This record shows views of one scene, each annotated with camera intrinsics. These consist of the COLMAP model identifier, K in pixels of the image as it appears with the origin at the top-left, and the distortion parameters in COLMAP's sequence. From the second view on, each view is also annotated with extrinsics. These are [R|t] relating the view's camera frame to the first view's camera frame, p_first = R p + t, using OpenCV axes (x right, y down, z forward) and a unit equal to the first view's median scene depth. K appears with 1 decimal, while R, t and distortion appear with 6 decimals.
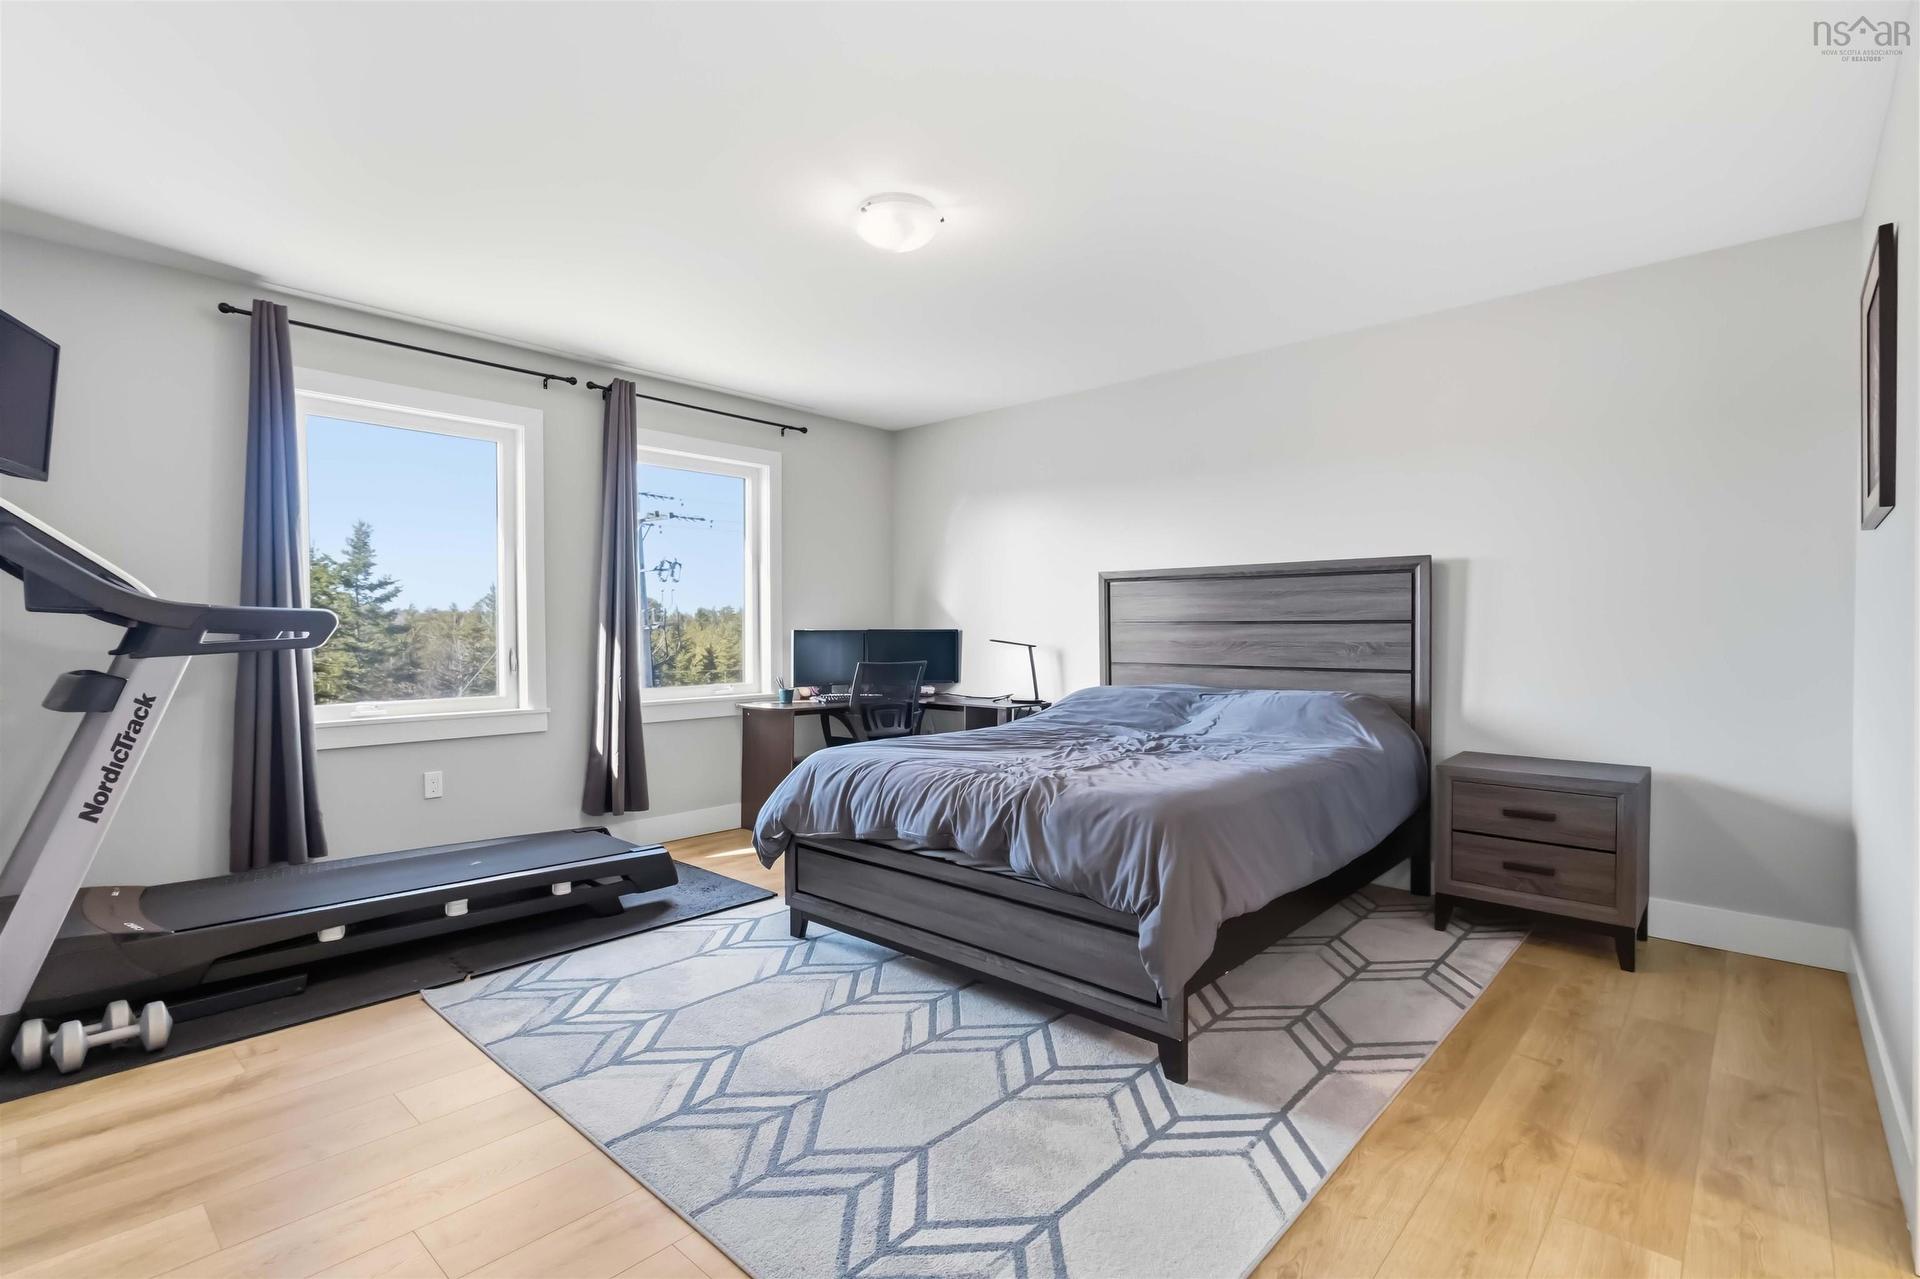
lens RADIAL K [[906.7, 0, 961.9], [0, 906.7, 634.1], [0, 0, 1]] dist [0.004157, 0.000435]
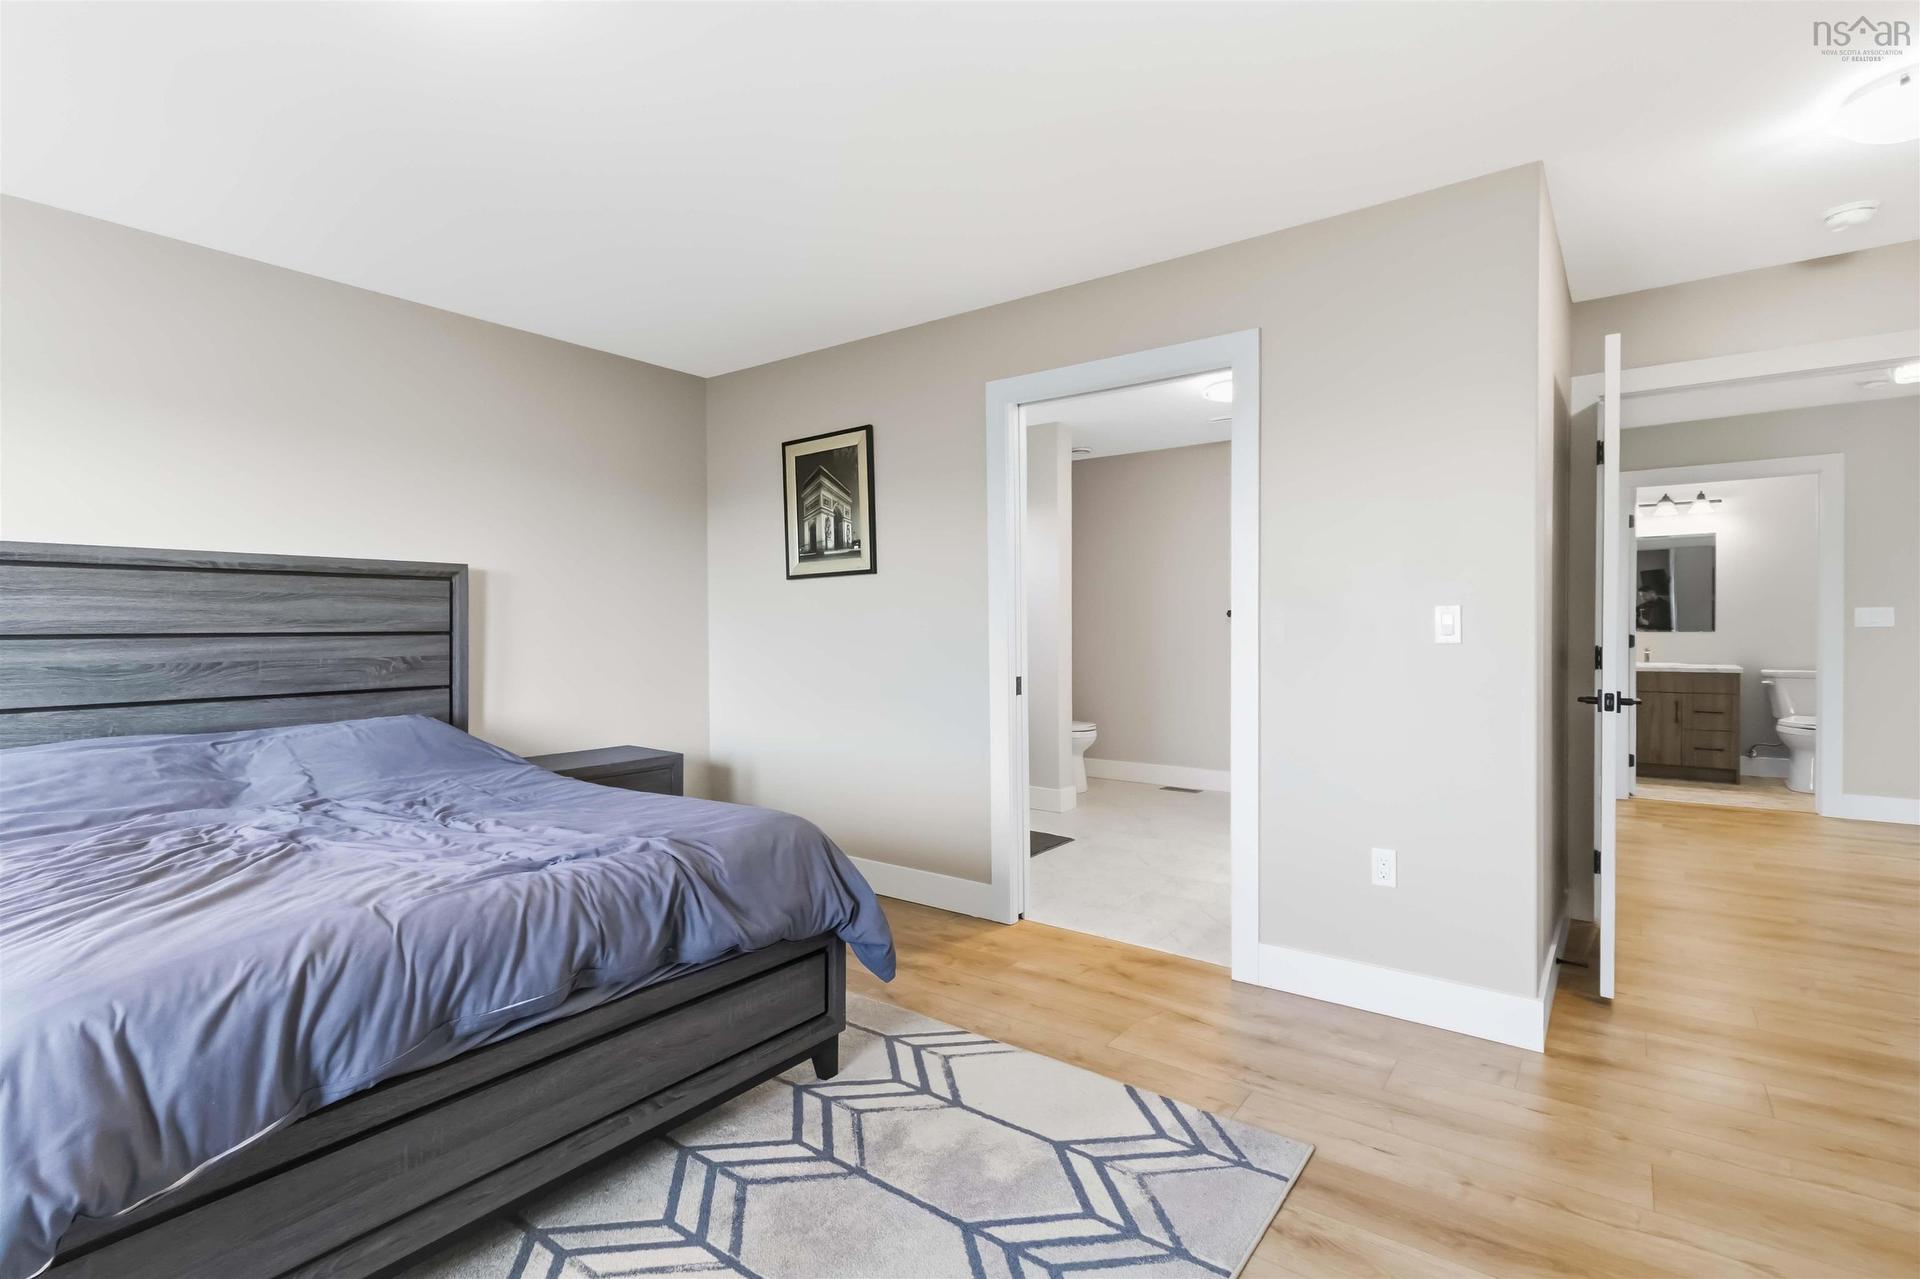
lens RADIAL K [[906.7, 0, 961.9], [0, 906.7, 634.1], [0, 0, 1]] dist [0.004157, 0.000435]
pose [[-0.110654, -0.004824, 0.993847, -0.723677], [0.013136, 0.999894, 0.006316, -0.017184], [-0.993772, 0.013755, -0.110579, 0.853672]]
